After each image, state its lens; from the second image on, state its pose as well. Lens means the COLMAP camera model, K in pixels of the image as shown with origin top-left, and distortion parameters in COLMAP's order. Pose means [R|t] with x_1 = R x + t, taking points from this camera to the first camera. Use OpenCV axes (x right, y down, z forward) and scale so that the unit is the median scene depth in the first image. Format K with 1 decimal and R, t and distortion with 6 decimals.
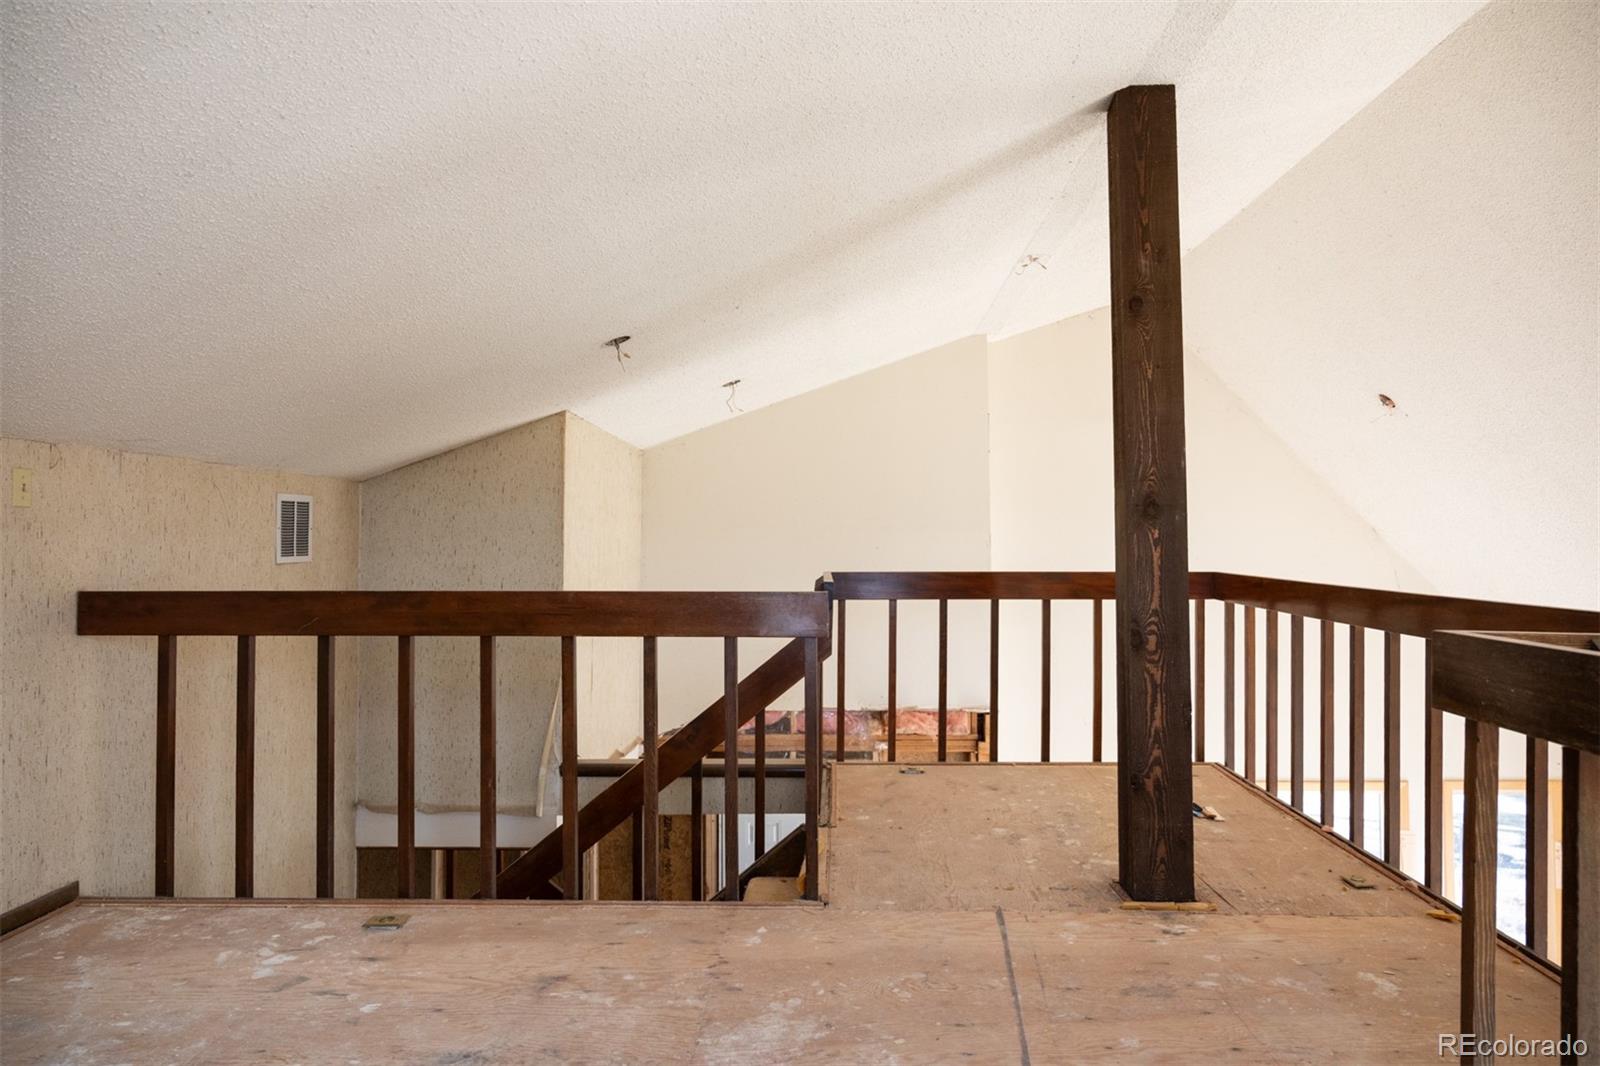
lens RADIAL K [[1117.5, 0, 802.1], [0, 1117.5, 546.9], [0, 0, 1]] dist [0.007850, -0.009858]
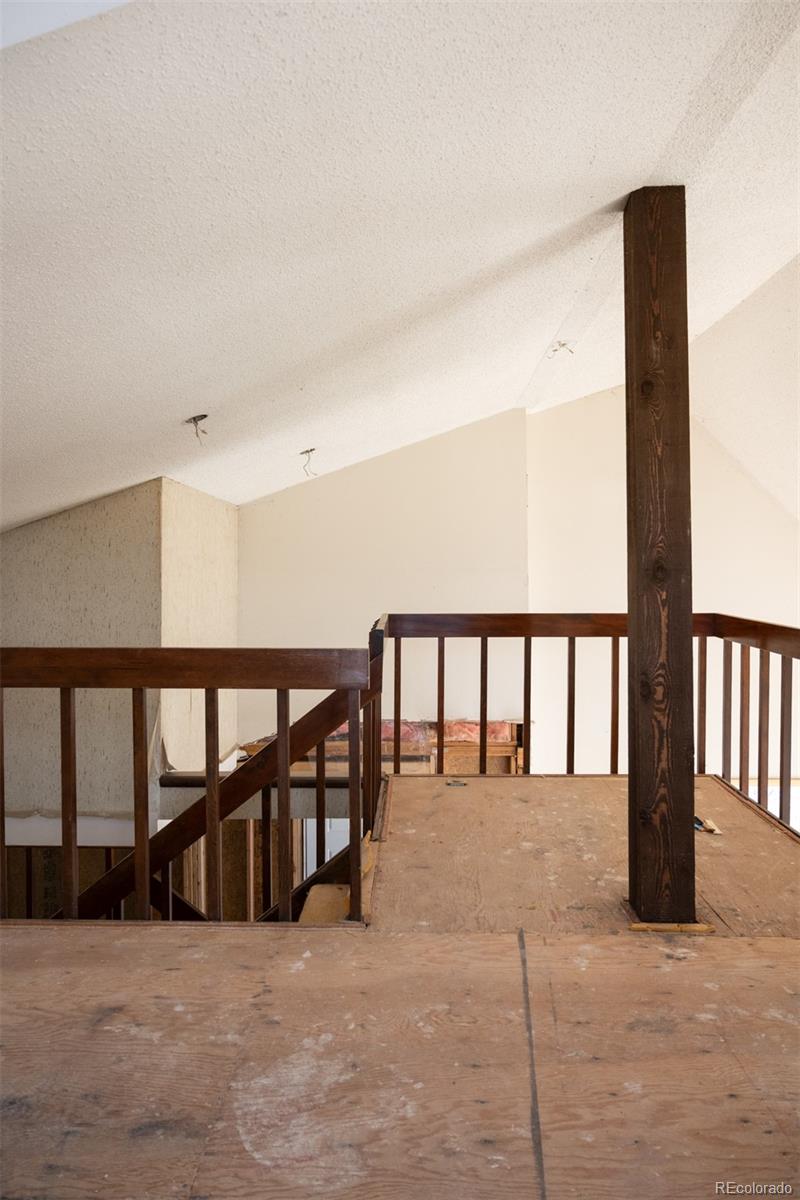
lens RADIAL K [[838.1, 0, 398.2], [0, 838.1, 588.4], [0, 0, 1]] dist [0.007850, -0.009858]
pose [[0.999982, -0.001982, -0.005616, 0.056703], [0.002174, 0.999406, 0.034382, -0.047843], [0.005545, -0.034394, 0.999393, 0.164408]]
